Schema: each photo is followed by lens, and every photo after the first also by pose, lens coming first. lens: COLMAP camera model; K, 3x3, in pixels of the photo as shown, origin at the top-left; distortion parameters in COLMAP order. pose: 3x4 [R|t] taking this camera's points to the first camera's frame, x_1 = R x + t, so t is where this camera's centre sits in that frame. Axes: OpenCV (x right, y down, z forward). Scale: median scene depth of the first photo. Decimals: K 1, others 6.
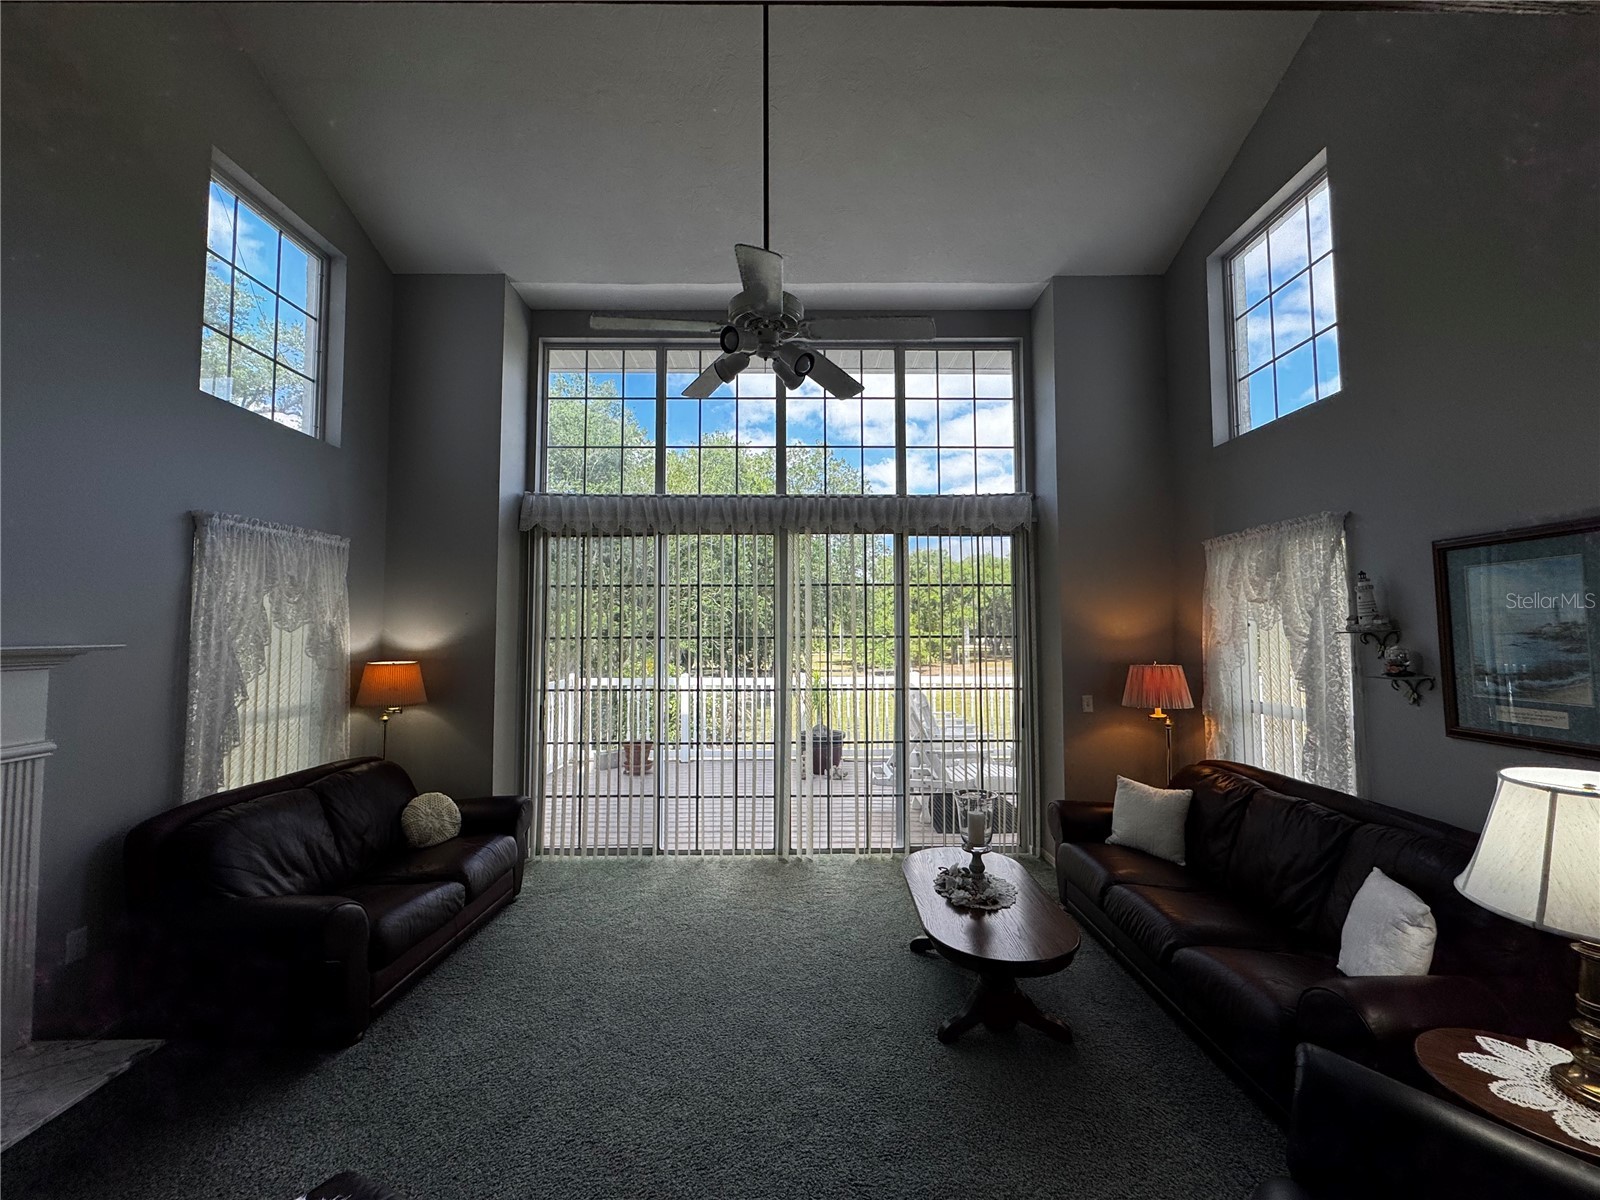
lens RADIAL K [[638.7, 0, 806.5], [0, 638.7, 602.3], [0, 0, 1]] dist [-0.002626, 0.000229]
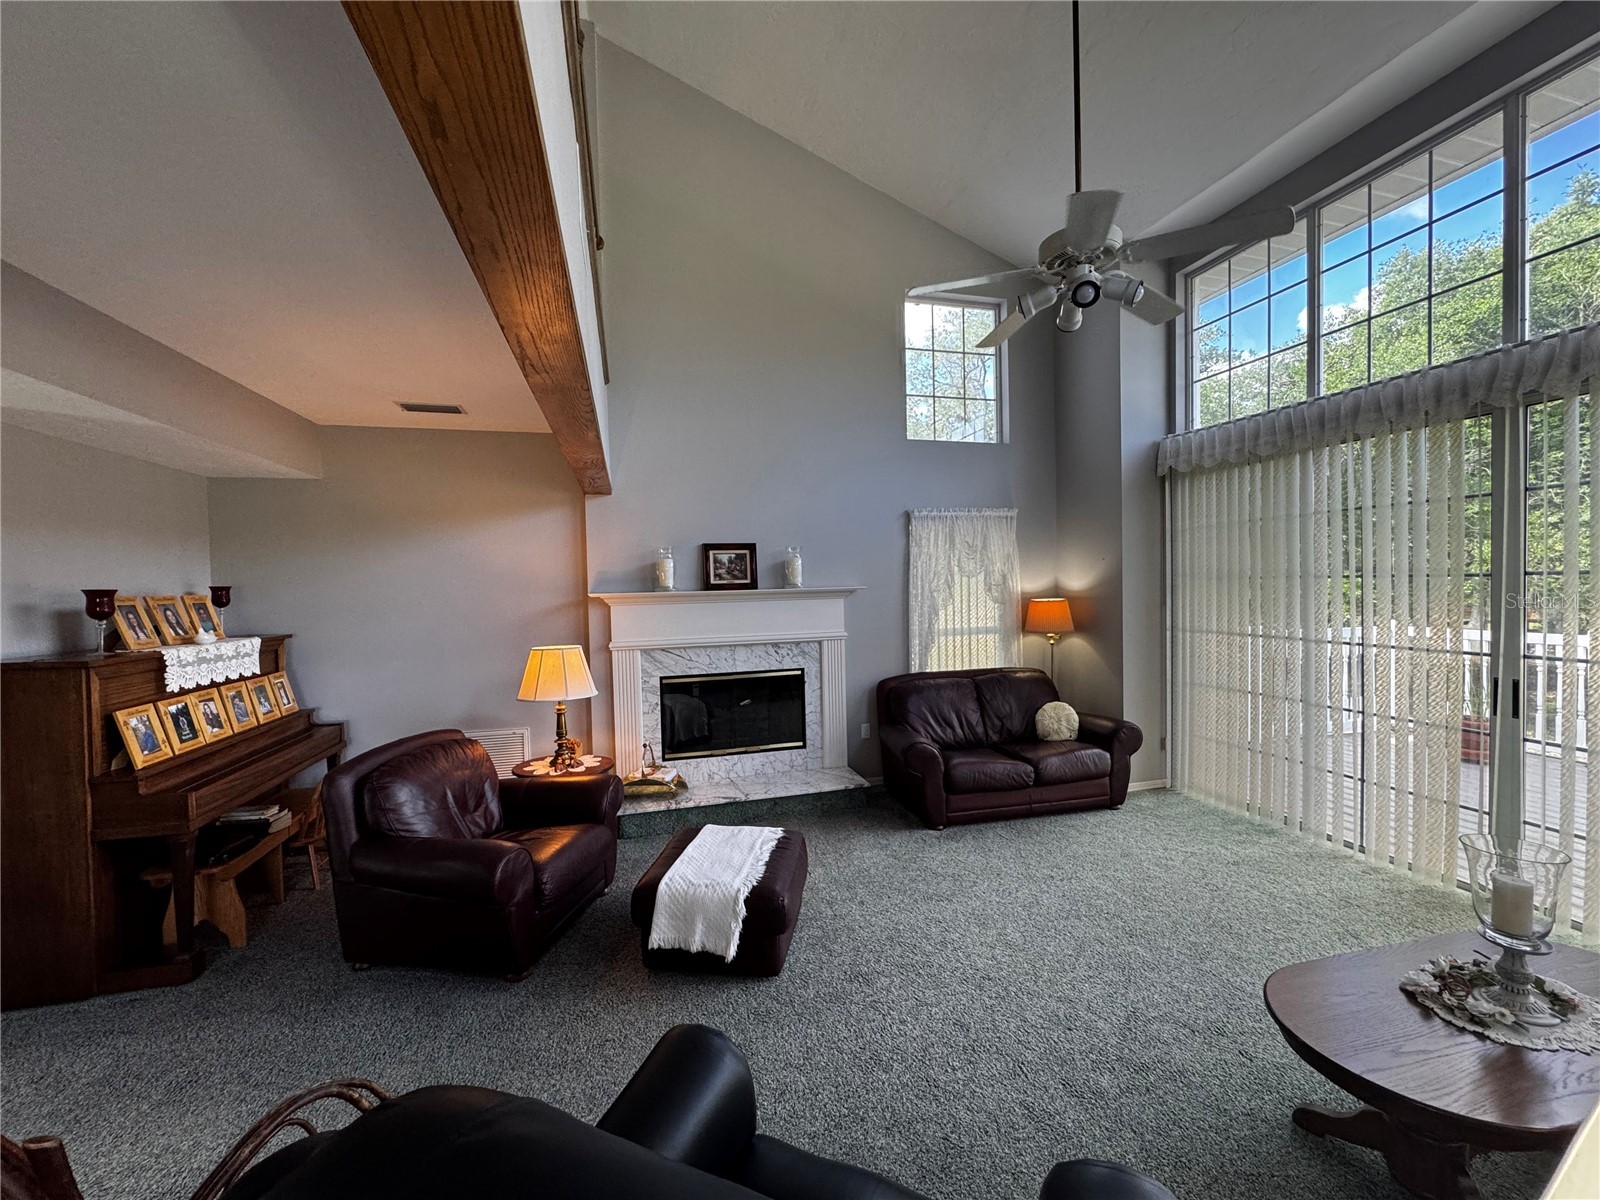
lens RADIAL K [[638.7, 0, 790.4], [0, 638.7, 597.8], [0, 0, 1]] dist [-0.002626, 0.000229]
pose [[0.240704, 0.017605, -0.970439, 0.508852], [0.067999, 0.997073, 0.034954, 0.010306], [0.968214, -0.074403, 0.238802, 0.192798]]
